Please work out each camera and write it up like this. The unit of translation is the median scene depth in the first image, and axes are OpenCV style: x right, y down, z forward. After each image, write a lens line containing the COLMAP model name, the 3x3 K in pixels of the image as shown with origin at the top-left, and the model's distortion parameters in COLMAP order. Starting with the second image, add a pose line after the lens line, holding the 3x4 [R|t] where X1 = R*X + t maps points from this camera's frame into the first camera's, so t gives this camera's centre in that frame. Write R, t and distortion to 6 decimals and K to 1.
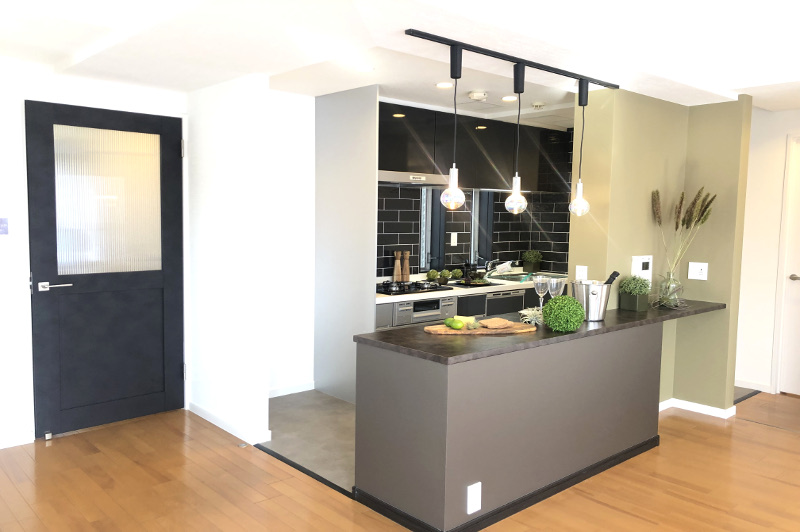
lens RADIAL K [[640.7, 0, 400.0], [0, 640.7, 266.0], [0, 0, 1]] dist [0.001566, 0.000821]
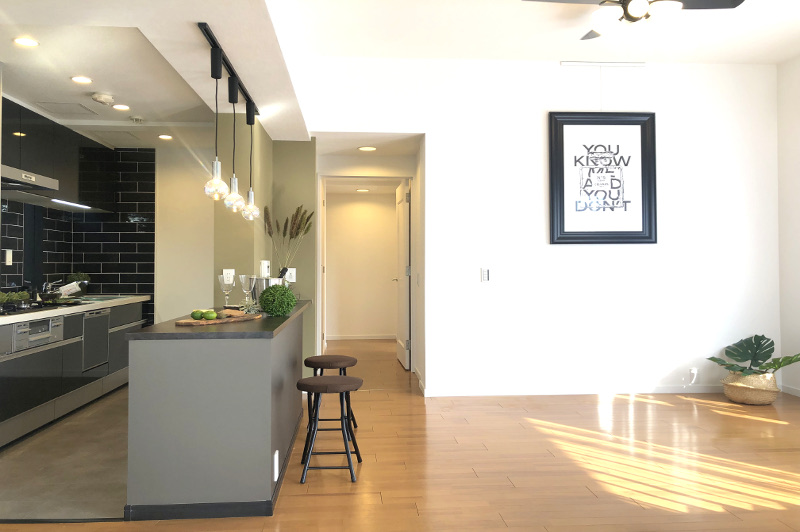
lens RADIAL K [[633.6, 0, 400.0], [0, 633.6, 266.0], [0, 0, 1]] dist [0.005268, 0.003263]
pose [[0.602501, -0.017058, 0.797936, -0.279728], [0.073543, 0.996705, -0.034223, 0.036617], [-0.794723, 0.079302, 0.601770, 0.074499]]
